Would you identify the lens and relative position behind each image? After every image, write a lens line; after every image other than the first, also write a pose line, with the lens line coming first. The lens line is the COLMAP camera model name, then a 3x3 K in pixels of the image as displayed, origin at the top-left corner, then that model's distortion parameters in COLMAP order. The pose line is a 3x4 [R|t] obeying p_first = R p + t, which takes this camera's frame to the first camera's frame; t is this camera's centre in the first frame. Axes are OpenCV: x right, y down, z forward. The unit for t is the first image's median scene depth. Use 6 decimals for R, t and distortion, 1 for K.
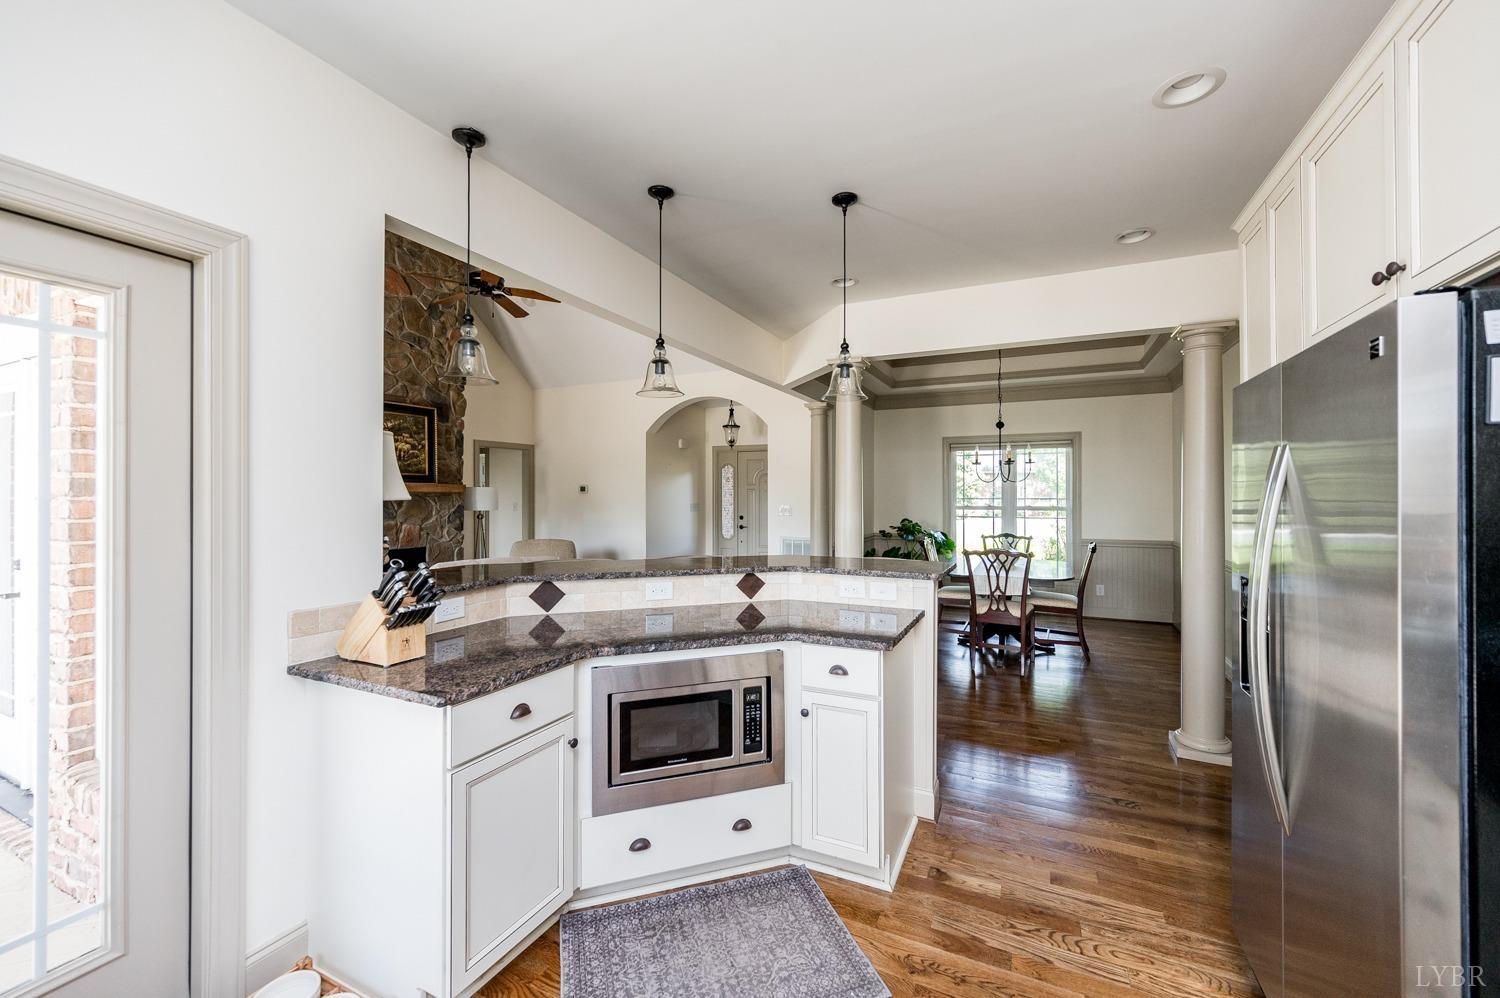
lens RADIAL K [[595.9, 0, 755.5], [0, 595.9, 491.7], [0, 0, 1]] dist [-0.000885, -0.000142]
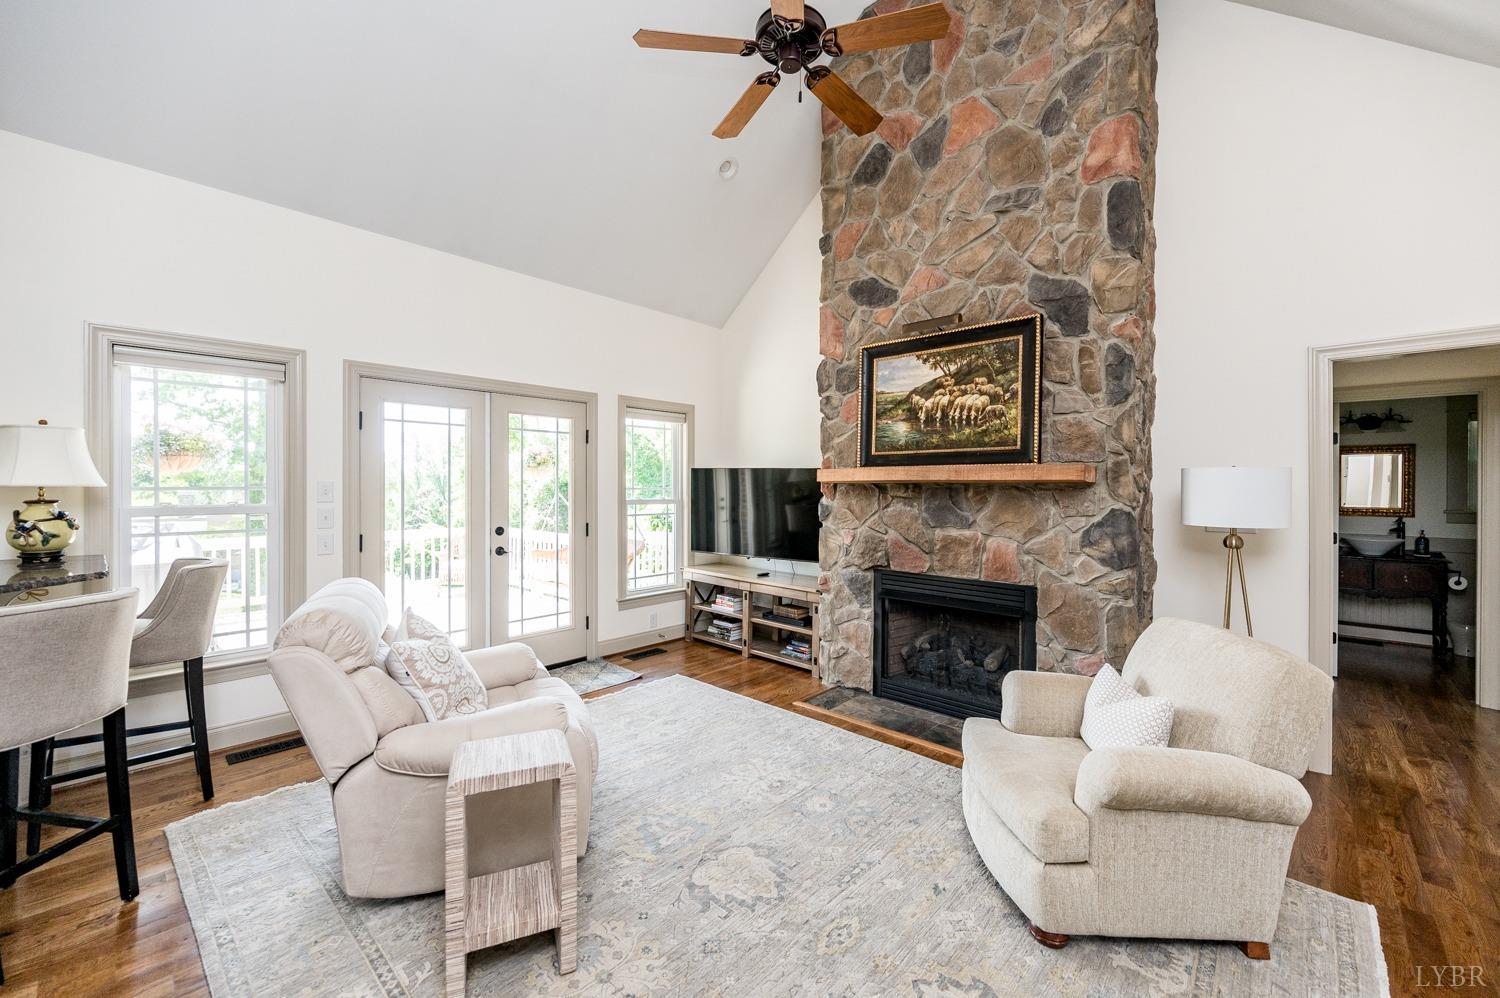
lens RADIAL K [[595.9, 0, 755.5], [0, 595.9, 491.7], [0, 0, 1]] dist [-0.000885, -0.000142]
pose [[-0.290731, 0.005260, -0.956790, 0.022496], [0.000157, 0.999985, 0.005450, 0.012708], [0.956805, 0.001435, -0.290728, 1.656167]]
